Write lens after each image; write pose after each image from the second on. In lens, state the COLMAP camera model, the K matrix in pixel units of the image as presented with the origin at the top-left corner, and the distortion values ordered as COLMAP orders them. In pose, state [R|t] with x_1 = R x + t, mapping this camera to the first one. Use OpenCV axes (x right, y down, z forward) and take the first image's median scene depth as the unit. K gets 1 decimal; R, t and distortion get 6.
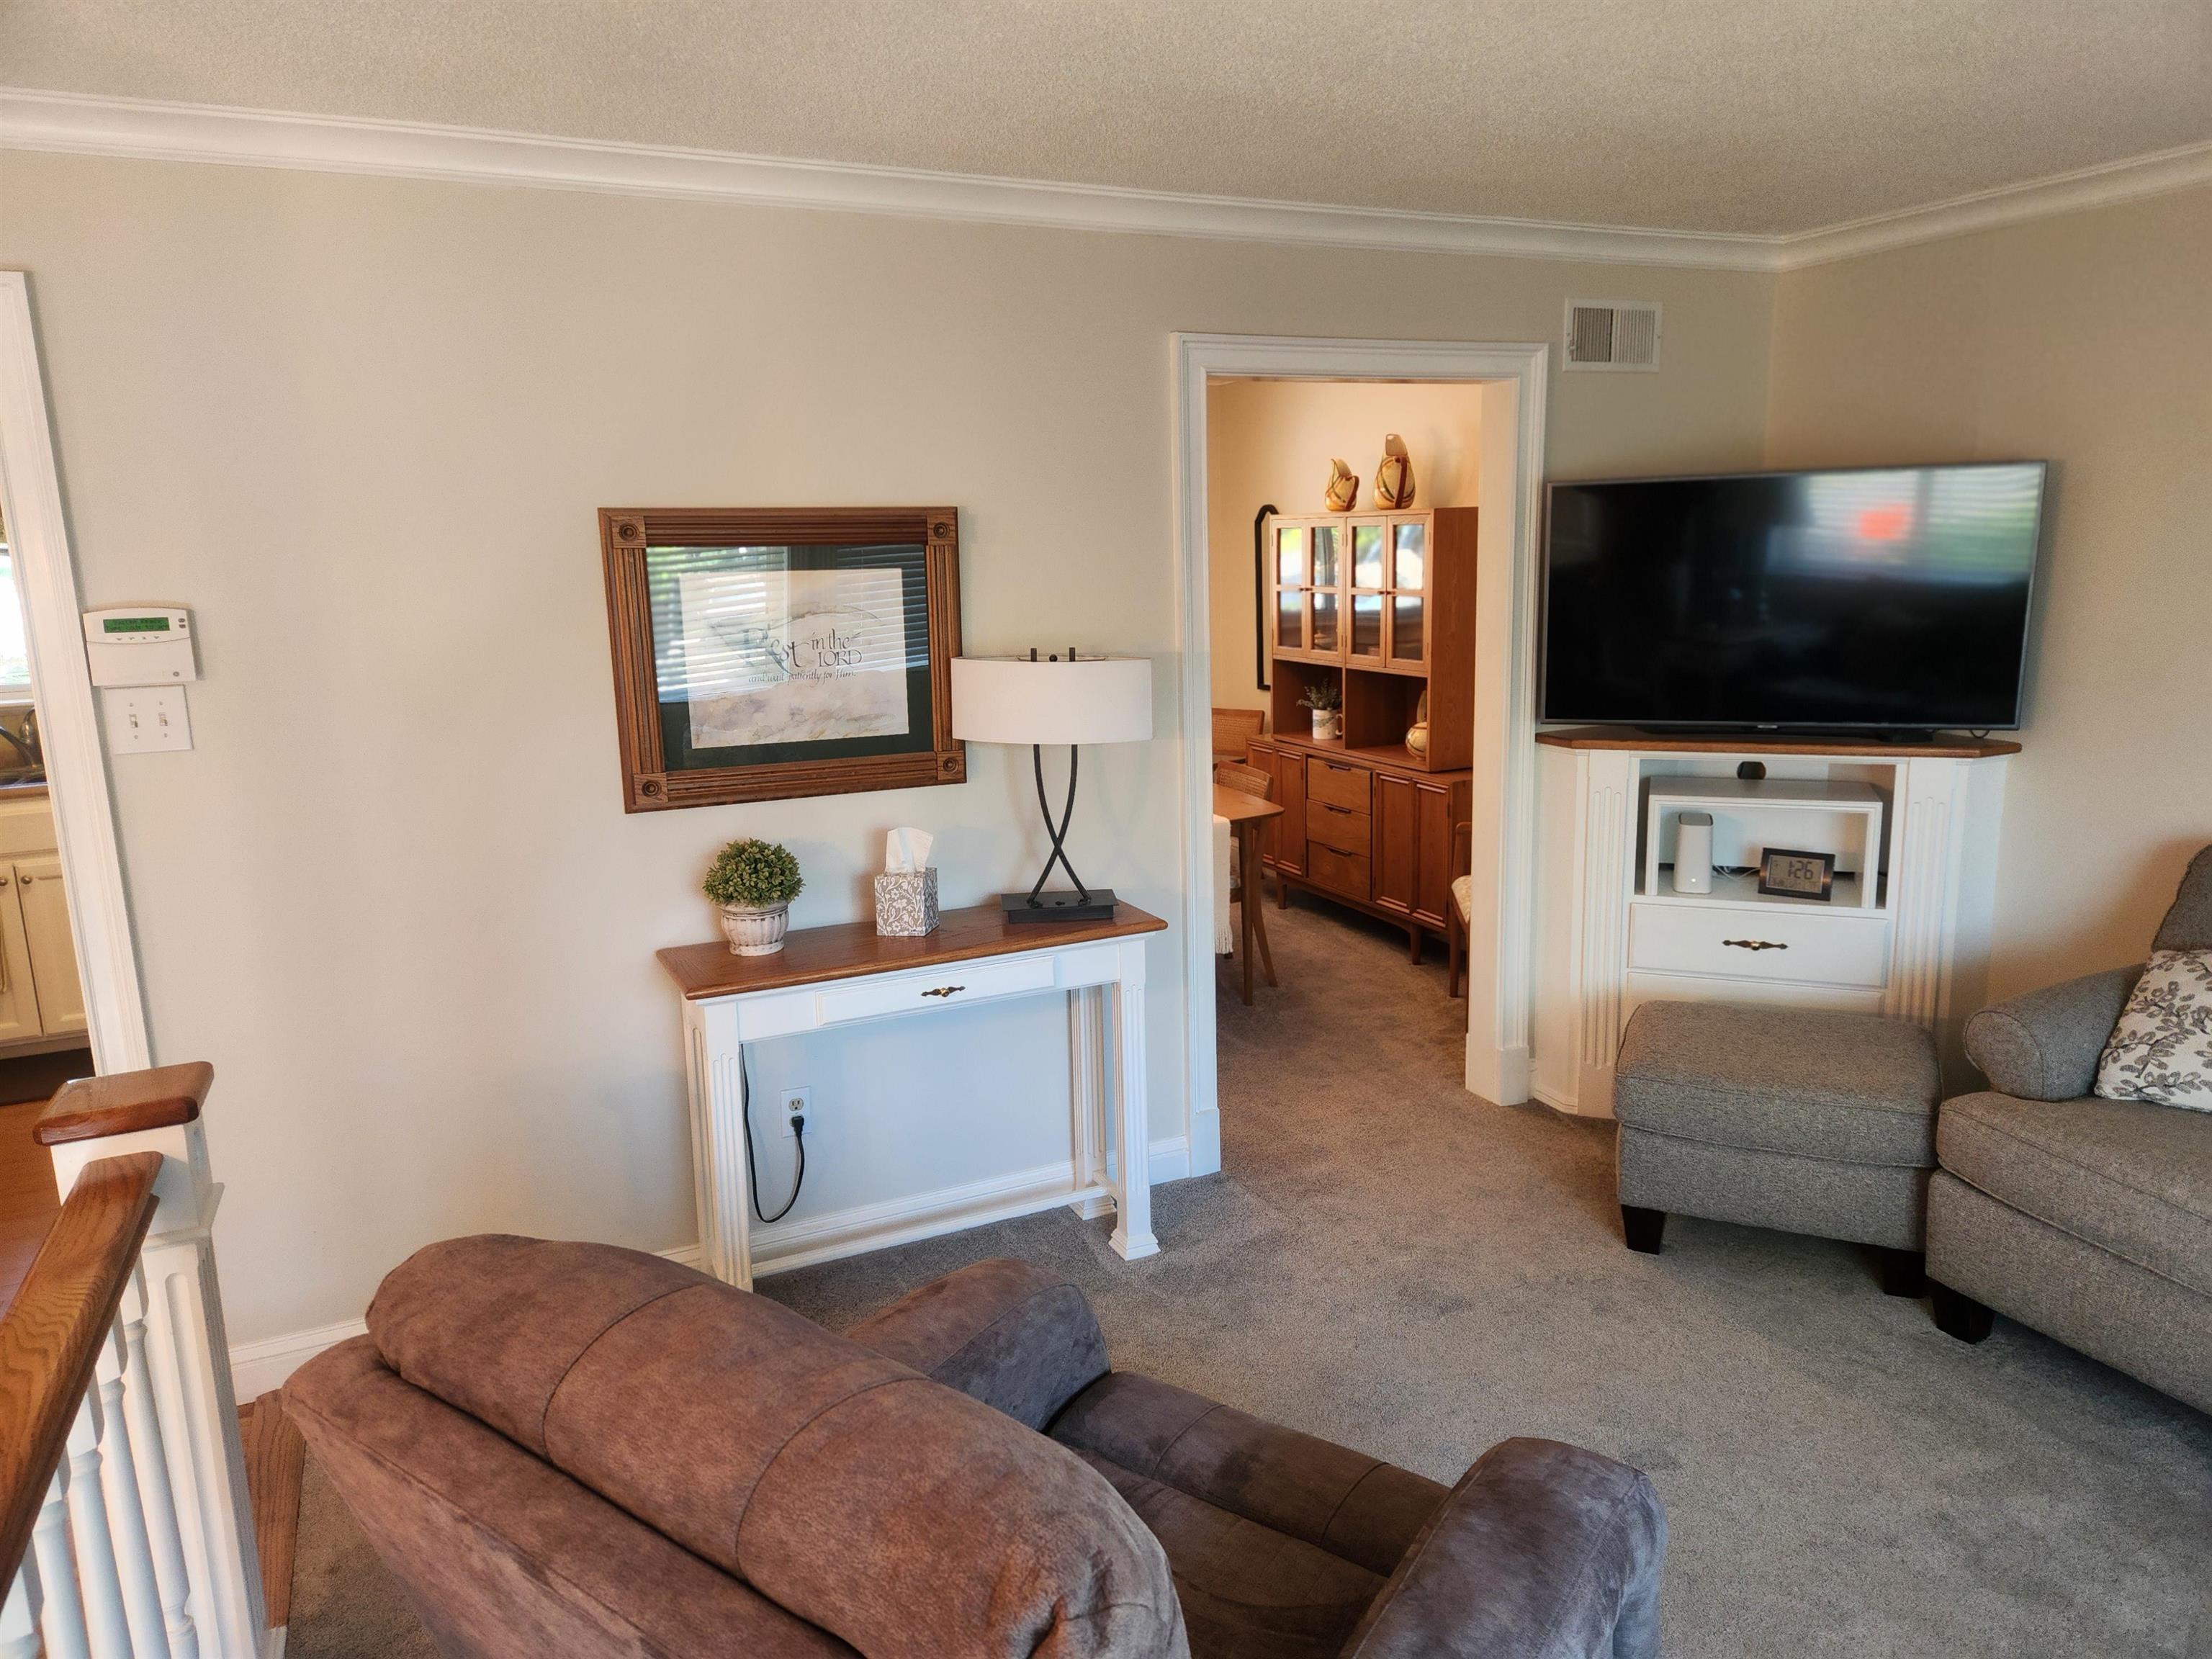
lens RADIAL K [[1460.2, 0, 1106.0], [0, 1460.2, 829.5], [0, 0, 1]] dist [-0.002183, -0.001776]
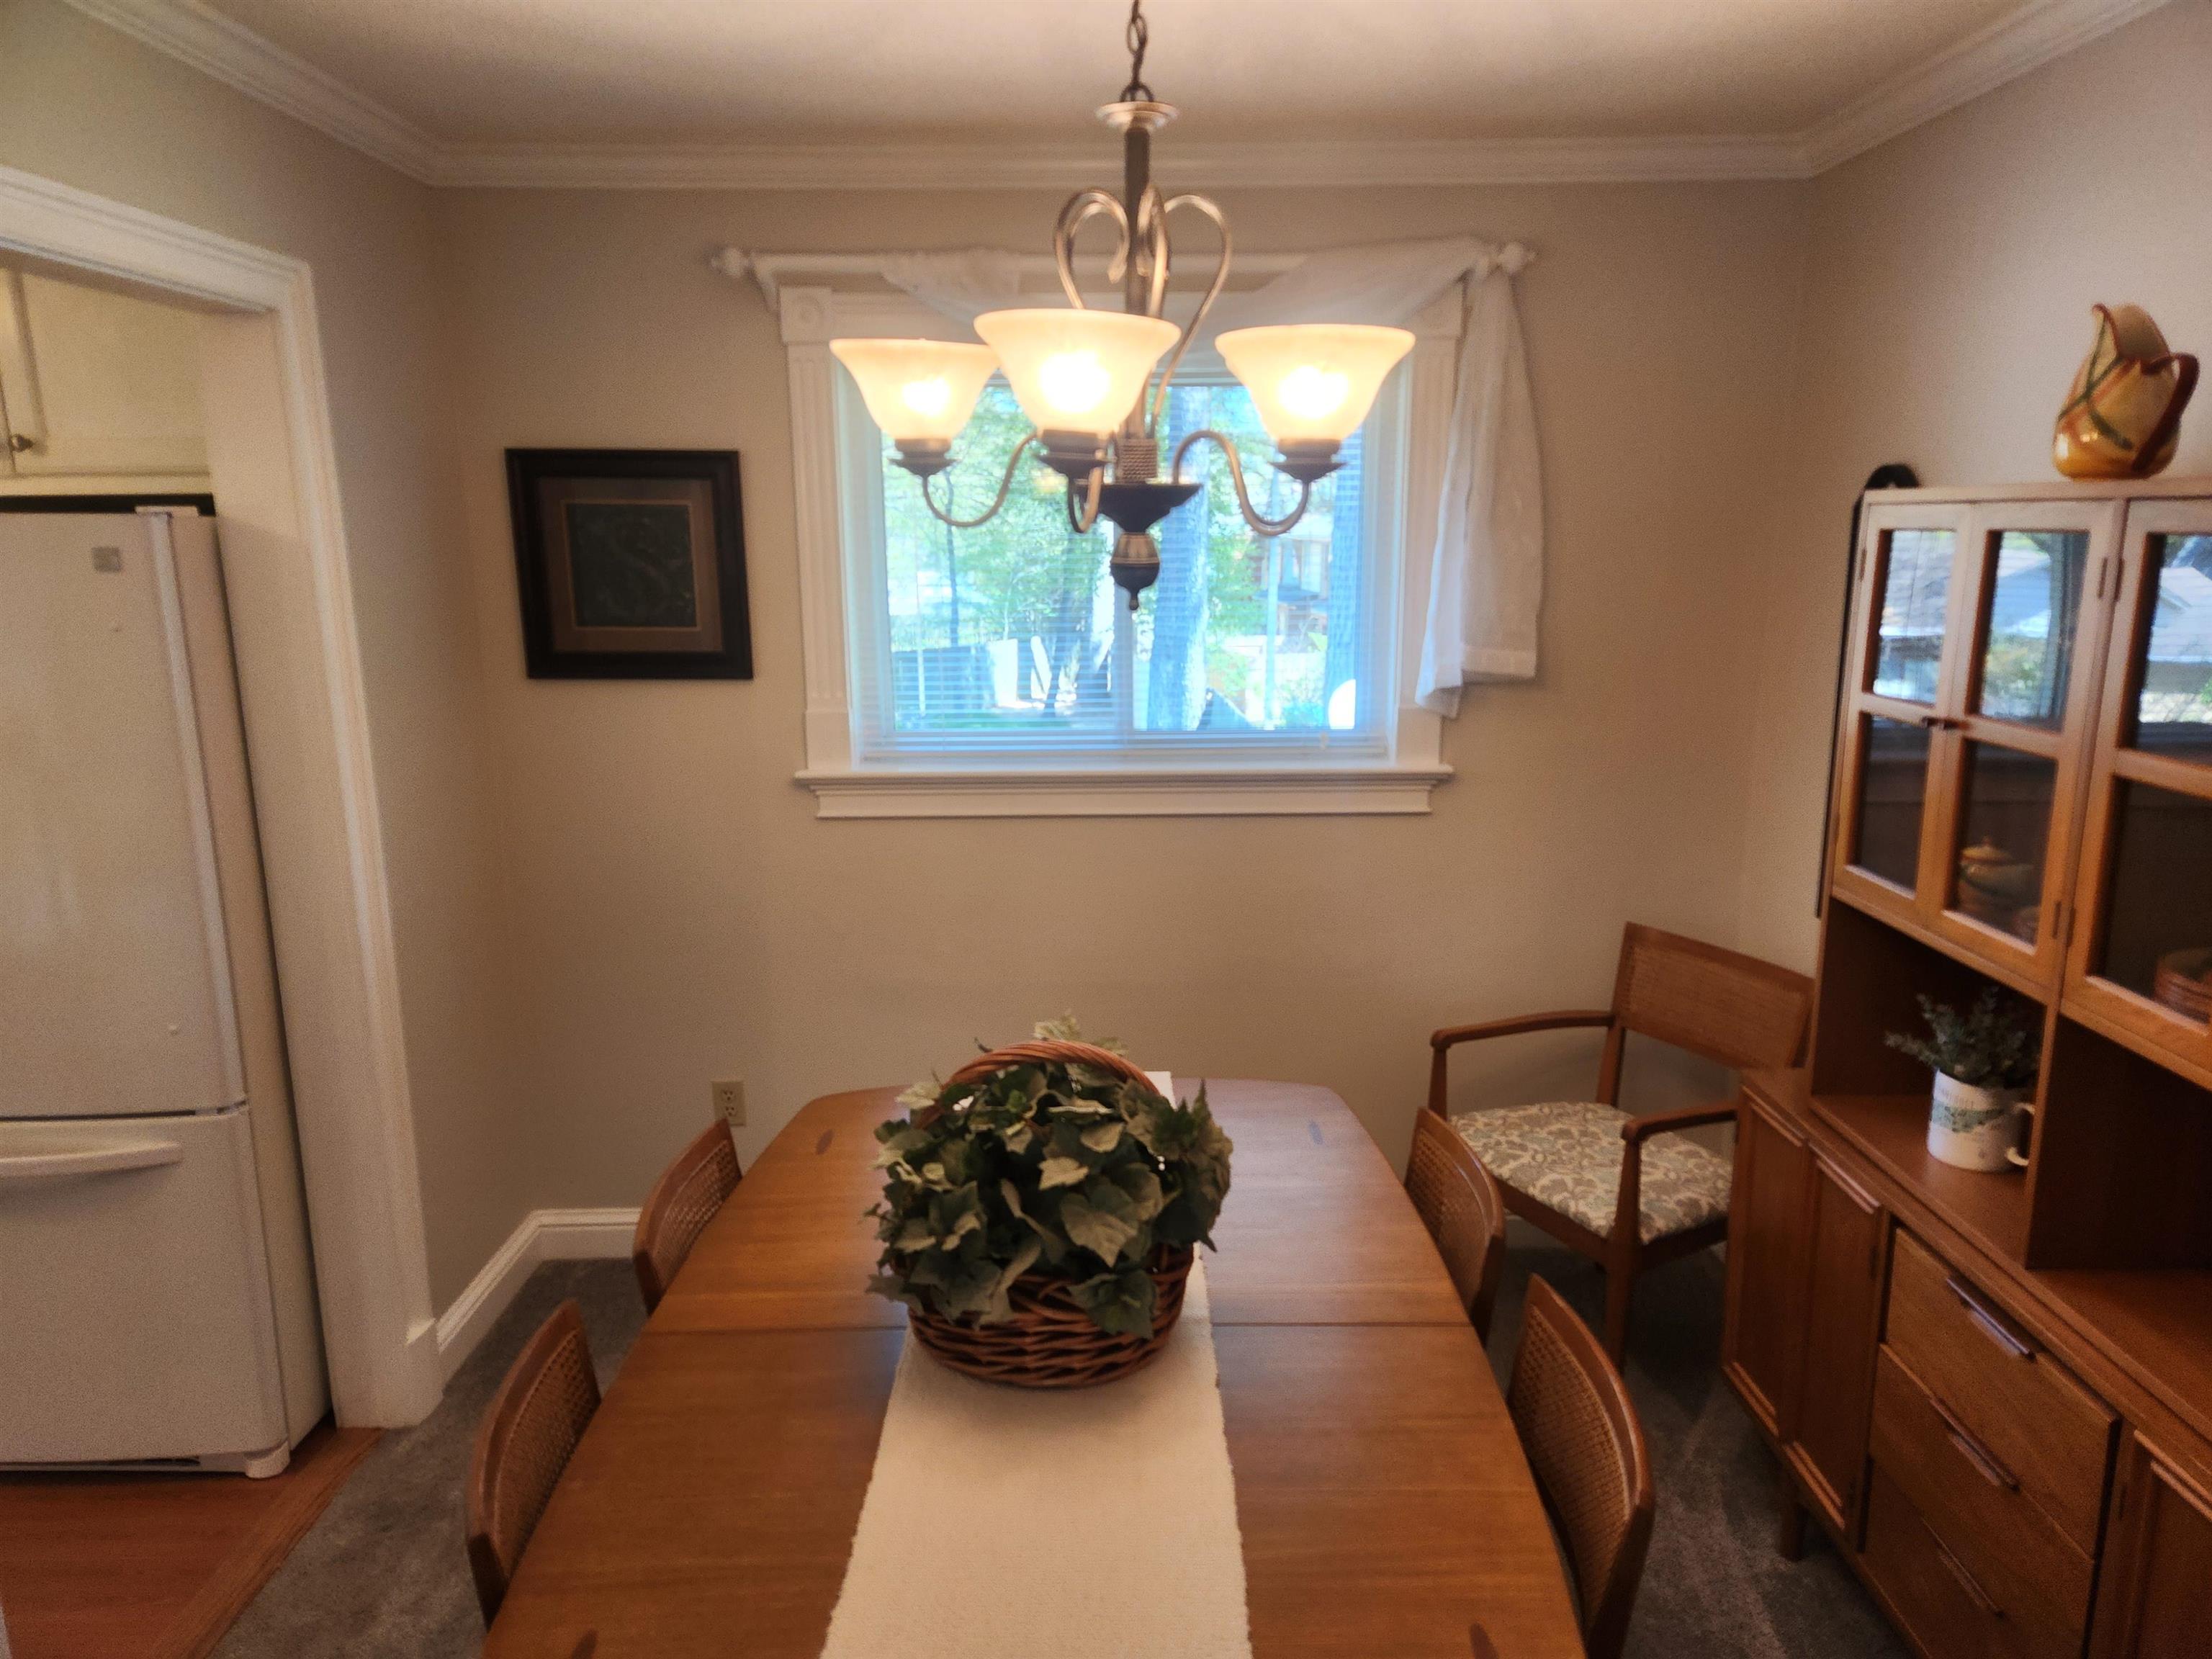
lens RADIAL K [[1460.2, 0, 1106.0], [0, 1460.2, 829.5], [0, 0, 1]] dist [-0.002183, -0.001776]
pose [[0.902988, 0.110667, -0.415169, 0.104294], [-0.103095, 0.993839, 0.040687, -0.133517], [0.417114, 0.006062, 0.908834, 0.625375]]
